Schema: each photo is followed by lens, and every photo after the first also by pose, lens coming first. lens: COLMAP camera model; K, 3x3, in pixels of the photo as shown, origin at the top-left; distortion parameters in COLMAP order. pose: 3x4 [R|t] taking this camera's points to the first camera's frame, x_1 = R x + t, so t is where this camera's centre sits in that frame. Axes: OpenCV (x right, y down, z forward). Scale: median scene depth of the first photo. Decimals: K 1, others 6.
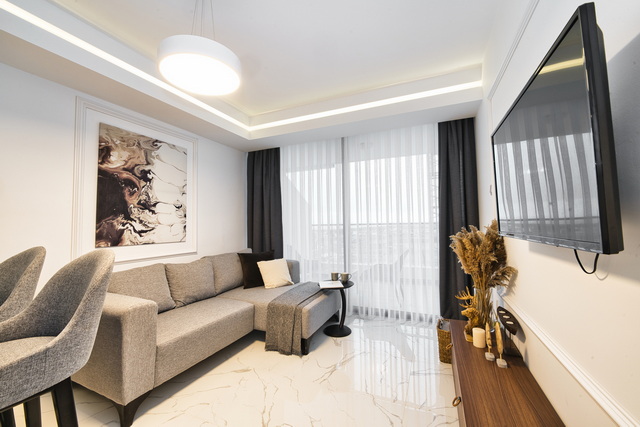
lens RADIAL K [[236.5, 0, 345.2], [0, 236.5, 212.3], [0, 0, 1]] dist [-0.016000, -0.000104]
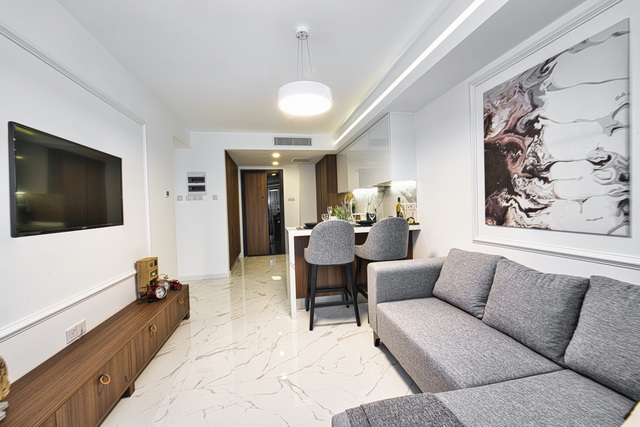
lens RADIAL K [[244.3, 0, 291.1], [0, 244.3, 211.0], [0, 0, 1]] dist [-0.001049, -0.000124]
pose [[-0.908353, 0.054179, -0.414680, 0.085486], [0.068013, 0.997510, -0.018654, 0.050302], [0.412637, -0.045148, -0.909776, 1.376011]]
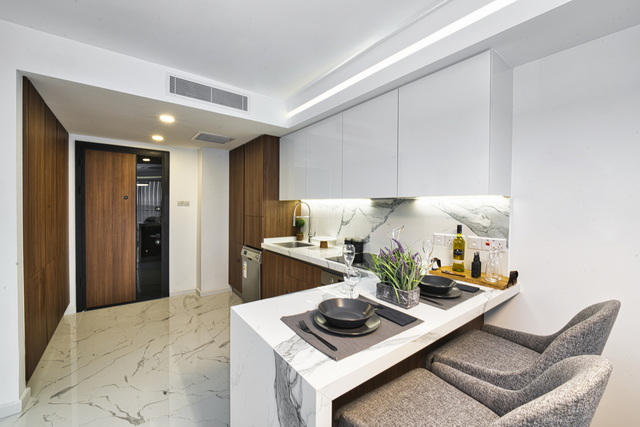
lens RADIAL K [[244.3, 0, 291.1], [0, 244.3, 211.0], [0, 0, 1]] dist [-0.001049, -0.000124]
pose [[-0.583608, 0.027774, -0.811560, -0.162634], [0.034626, 0.999357, 0.009301, -0.077763], [0.811297, -0.022672, -0.584195, 0.381705]]
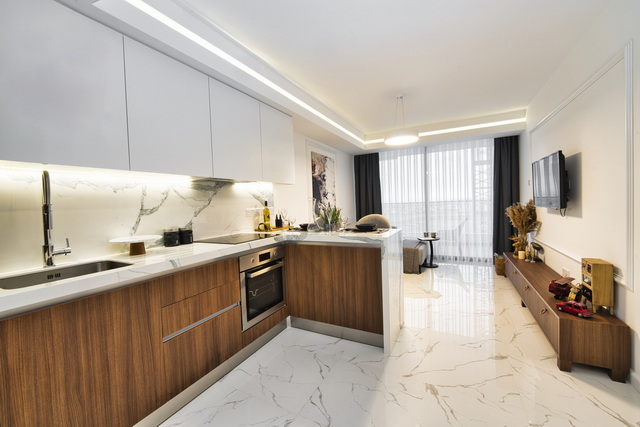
lens RADIAL K [[234.9, 0, 350.4], [0, 234.9, 209.7], [0, 0, 1]] dist [-0.002144, -0.000322]
pose [[0.997094, -0.017368, -0.074172, -0.538804], [0.023059, 0.996798, 0.076570, -0.049955], [0.072605, -0.078058, 0.994302, -0.793614]]
